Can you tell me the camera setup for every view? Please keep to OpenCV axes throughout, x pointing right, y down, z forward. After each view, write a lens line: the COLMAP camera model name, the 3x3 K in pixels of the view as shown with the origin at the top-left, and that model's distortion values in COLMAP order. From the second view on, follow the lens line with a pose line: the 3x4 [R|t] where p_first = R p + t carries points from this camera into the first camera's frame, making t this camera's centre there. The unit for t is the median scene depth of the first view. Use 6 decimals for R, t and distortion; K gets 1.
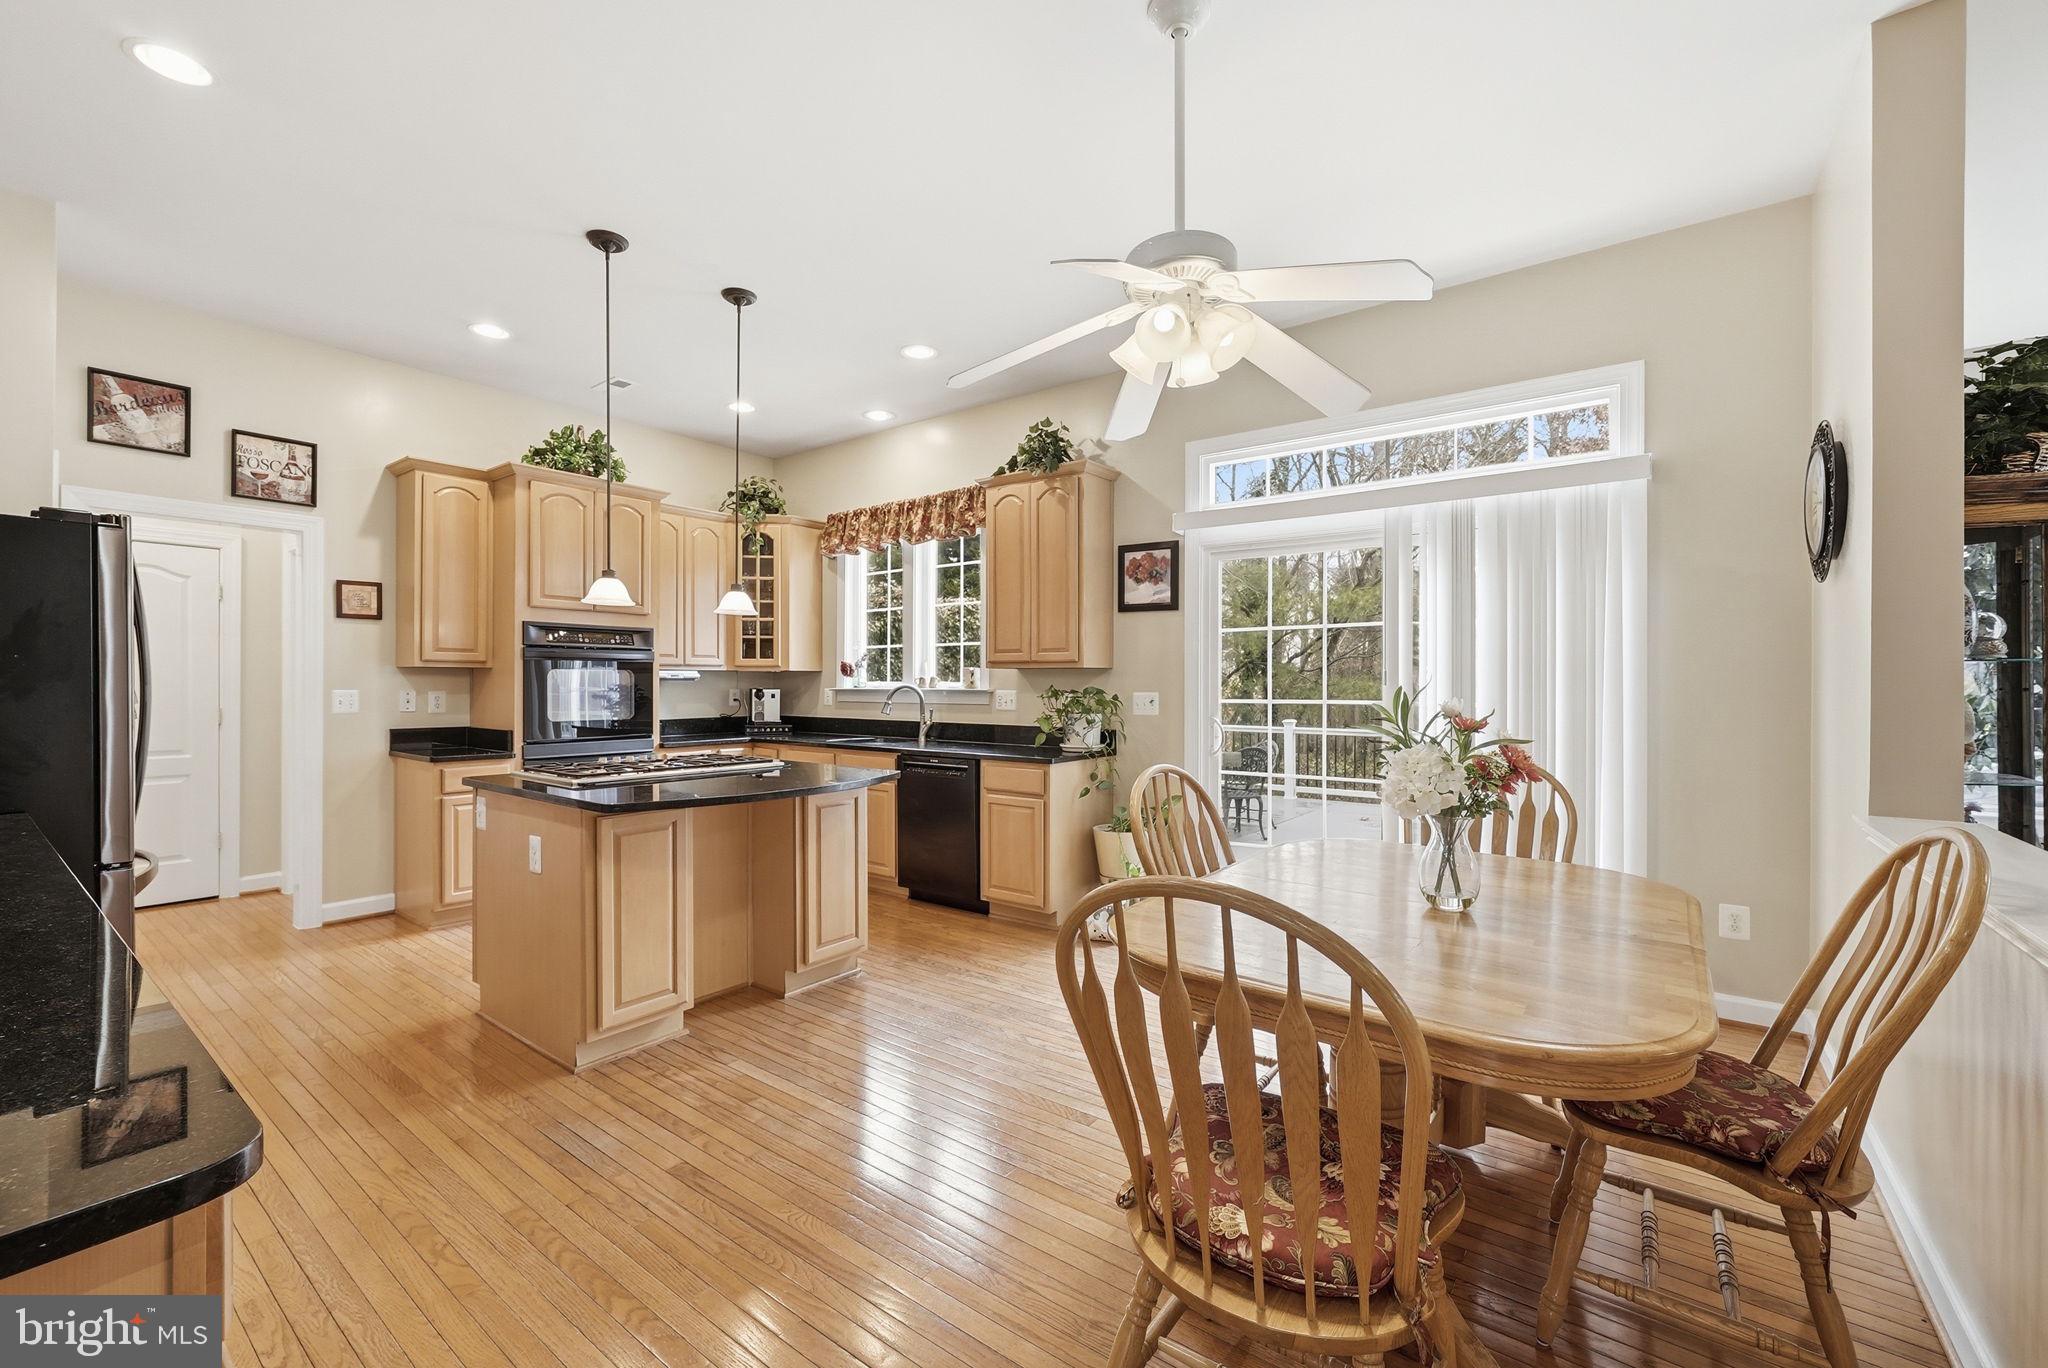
lens RADIAL K [[816.7, 0, 1021.0], [0, 816.7, 689.9], [0, 0, 1]] dist [-0.009462, 0.000271]
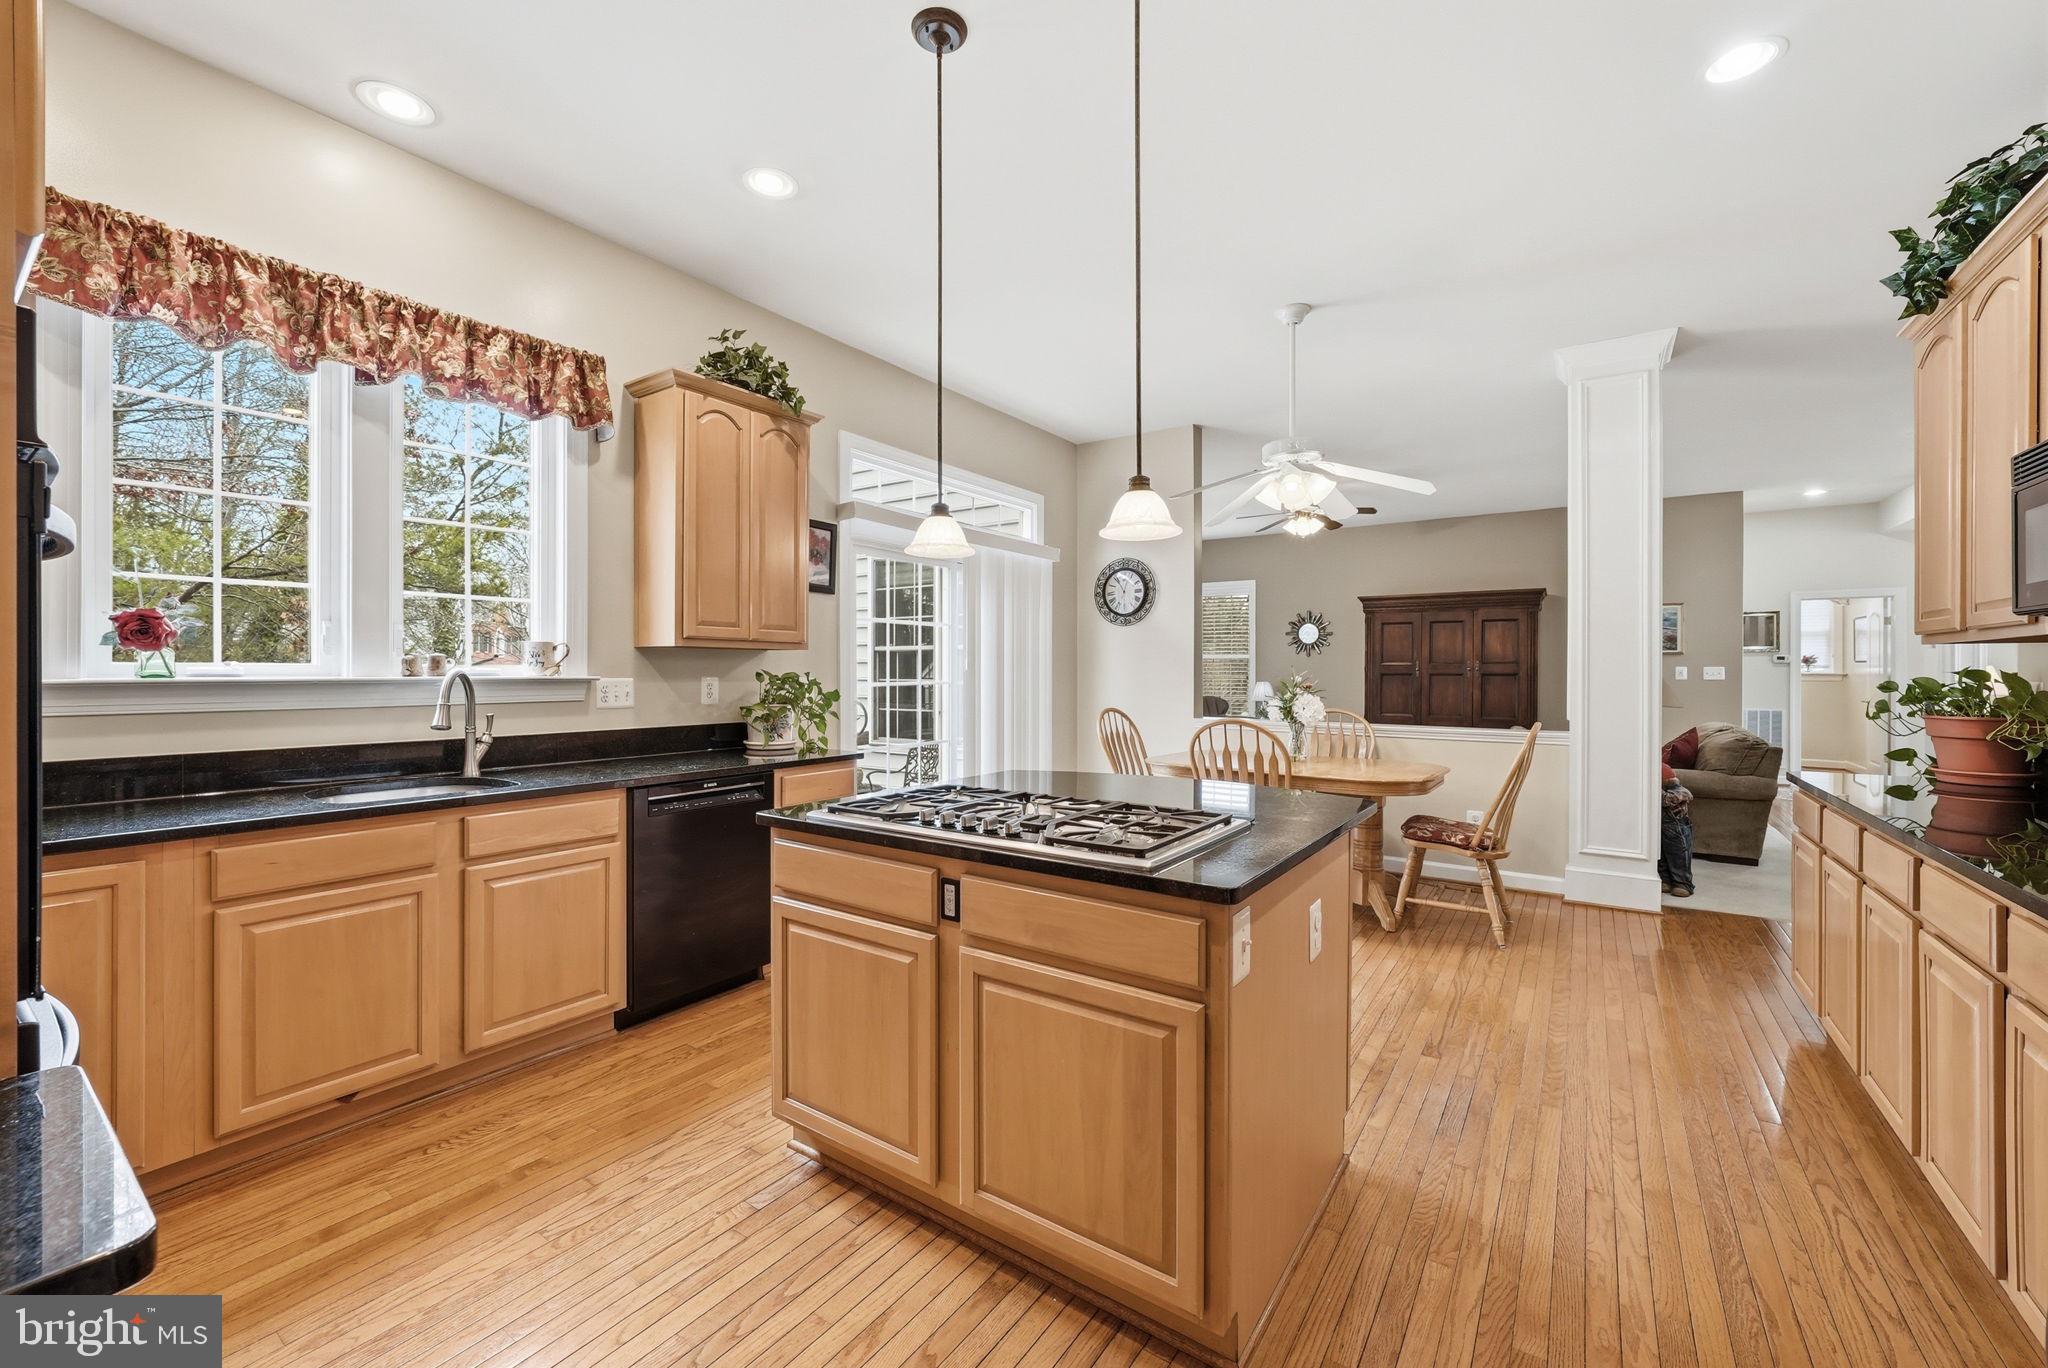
lens RADIAL K [[816.7, 0, 1012.7], [0, 816.7, 670.1], [0, 0, 1]] dist [-0.009462, 0.000271]
pose [[-0.016531, -0.001929, 0.999861, -0.684276], [0.003180, 0.999993, 0.001981, -0.006314], [-0.999858, 0.003212, -0.016525, 0.682069]]
